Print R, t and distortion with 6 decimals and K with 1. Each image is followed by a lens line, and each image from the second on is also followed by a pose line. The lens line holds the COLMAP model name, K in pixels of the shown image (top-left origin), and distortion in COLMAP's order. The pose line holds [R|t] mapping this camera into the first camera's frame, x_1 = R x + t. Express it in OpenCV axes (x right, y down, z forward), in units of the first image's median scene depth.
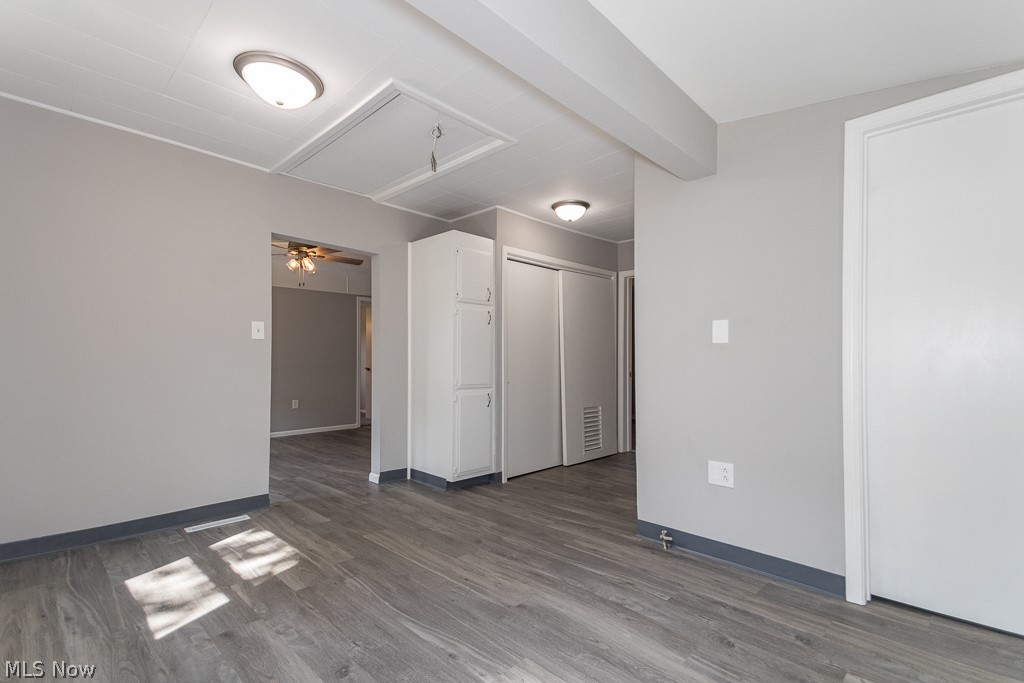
lens RADIAL K [[470.9, 0, 506.0], [0, 470.9, 356.4], [0, 0, 1]] dist [0.058635, -0.015374]
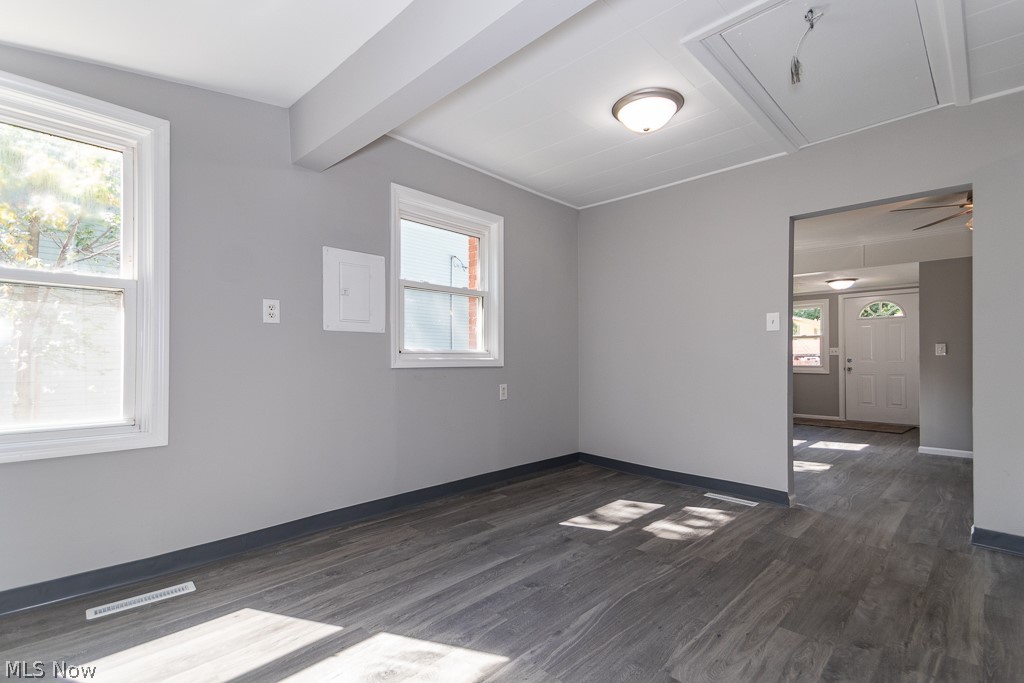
lens RADIAL K [[470.9, 0, 517.9], [0, 470.9, 356.1], [0, 0, 1]] dist [0.058635, -0.015374]
pose [[0.016528, -0.008266, -0.999829, 0.631289], [0.004754, 0.999955, -0.008188, 0.027777], [0.999852, -0.004618, 0.016567, 0.621477]]
